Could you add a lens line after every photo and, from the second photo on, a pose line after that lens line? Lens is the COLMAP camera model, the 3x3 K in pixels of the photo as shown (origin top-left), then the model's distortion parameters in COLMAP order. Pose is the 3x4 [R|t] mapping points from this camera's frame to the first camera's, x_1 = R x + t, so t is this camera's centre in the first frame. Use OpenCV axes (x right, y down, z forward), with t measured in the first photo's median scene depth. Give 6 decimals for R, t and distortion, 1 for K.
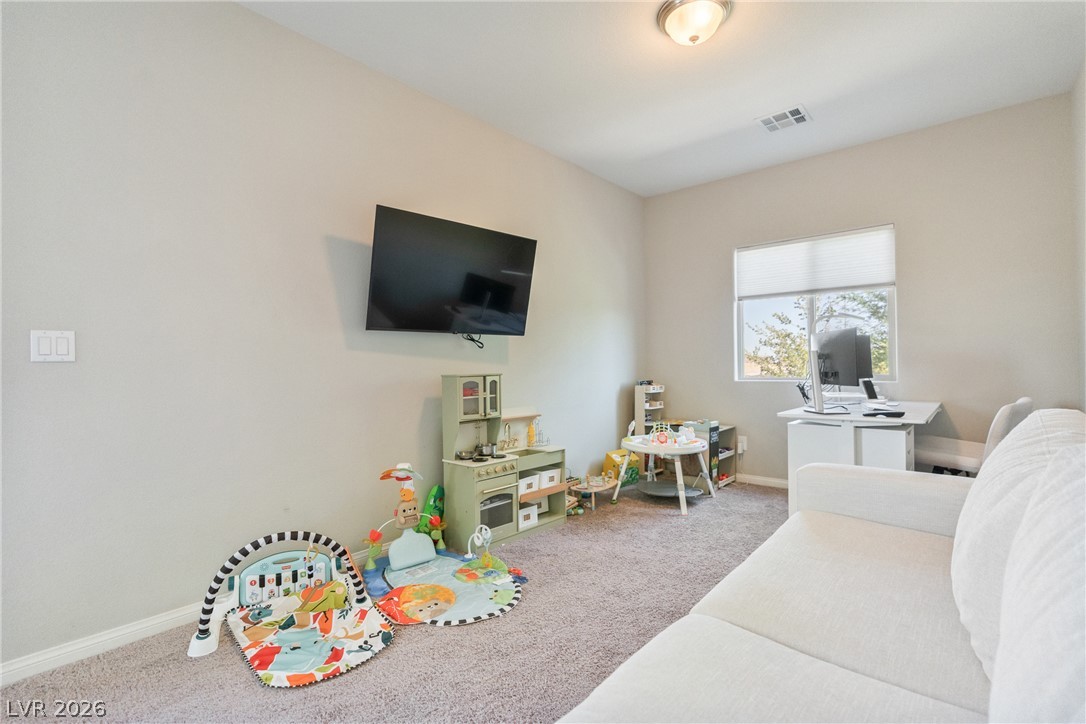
lens RADIAL K [[494.9, 0, 534.7], [0, 494.9, 360.8], [0, 0, 1]] dist [-0.012555, 0.004148]
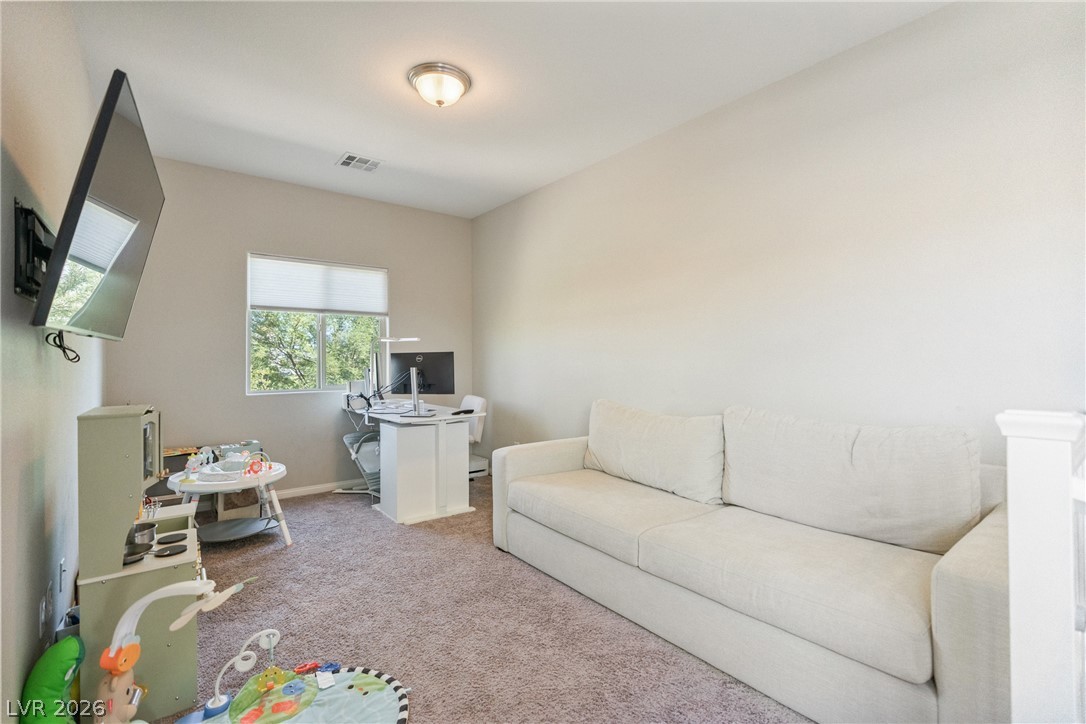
lens RADIAL K [[494.9, 0, 538.4], [0, 494.9, 362.4], [0, 0, 1]] dist [-0.012555, 0.004148]
pose [[0.195902, 0.006432, 0.980602, -0.487725], [-0.002784, 0.999978, -0.006003, -0.021529], [-0.980620, -0.001553, 0.195916, 0.355442]]
